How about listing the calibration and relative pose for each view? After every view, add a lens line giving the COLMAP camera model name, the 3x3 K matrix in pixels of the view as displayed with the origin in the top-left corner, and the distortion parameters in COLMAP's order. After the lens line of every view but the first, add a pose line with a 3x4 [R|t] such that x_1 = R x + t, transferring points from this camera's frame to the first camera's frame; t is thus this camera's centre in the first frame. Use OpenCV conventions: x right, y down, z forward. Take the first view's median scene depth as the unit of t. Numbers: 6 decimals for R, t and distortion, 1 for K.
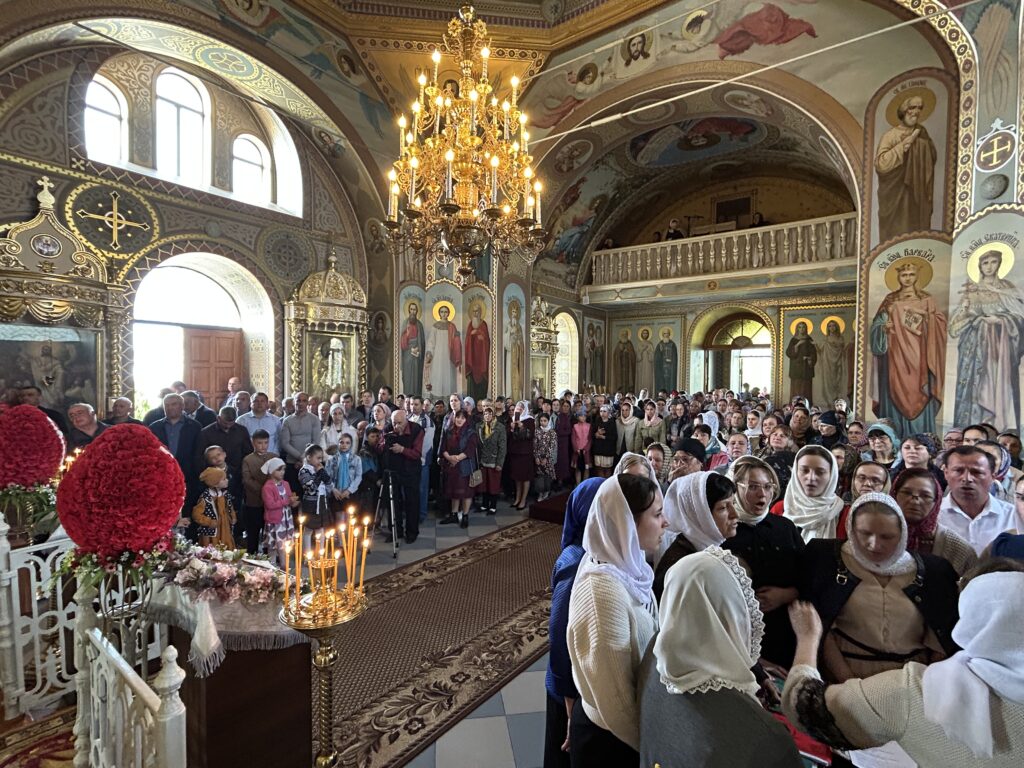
lens RADIAL K [[491.3, 0, 508.2], [0, 491.3, 387.4], [0, 0, 1]] dist [0.005960, 0.000536]
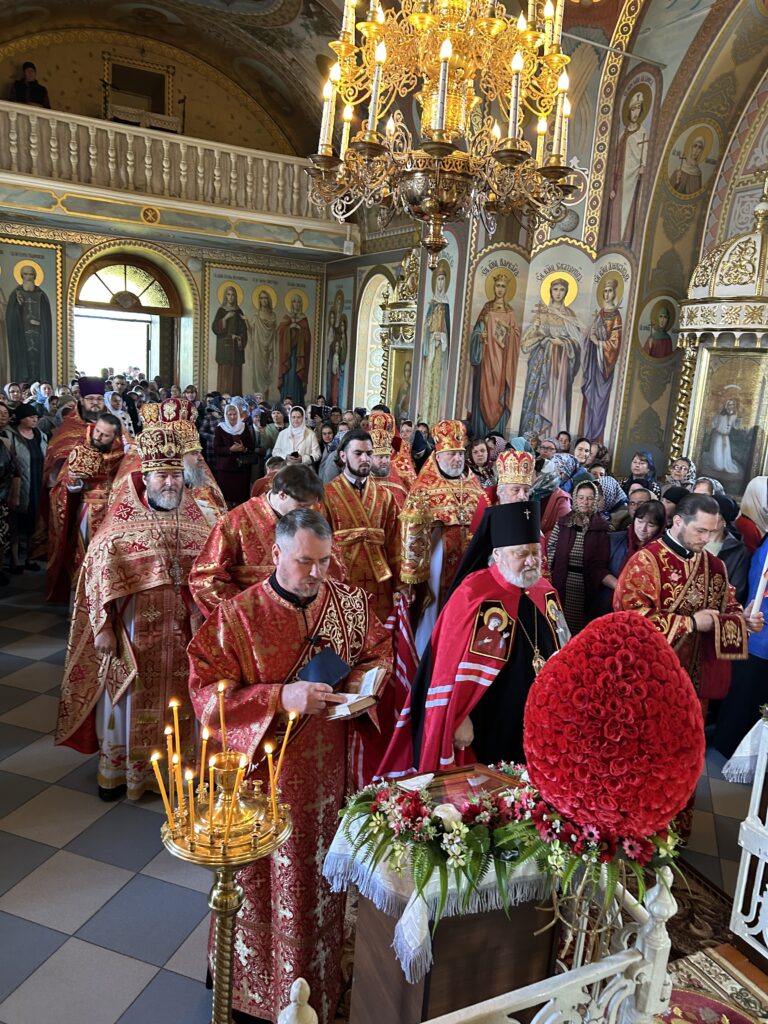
lens RADIAL K [[766.4, 0, 389.8], [0, 766.4, 511.0], [0, 0, 1]] dist [0.022521, -0.008039]
pose [[0.451857, -0.158347, 0.877924, -0.760472], [-0.039435, 0.979613, 0.196985, -0.079353], [-0.891218, -0.123630, 0.436401, 0.469027]]
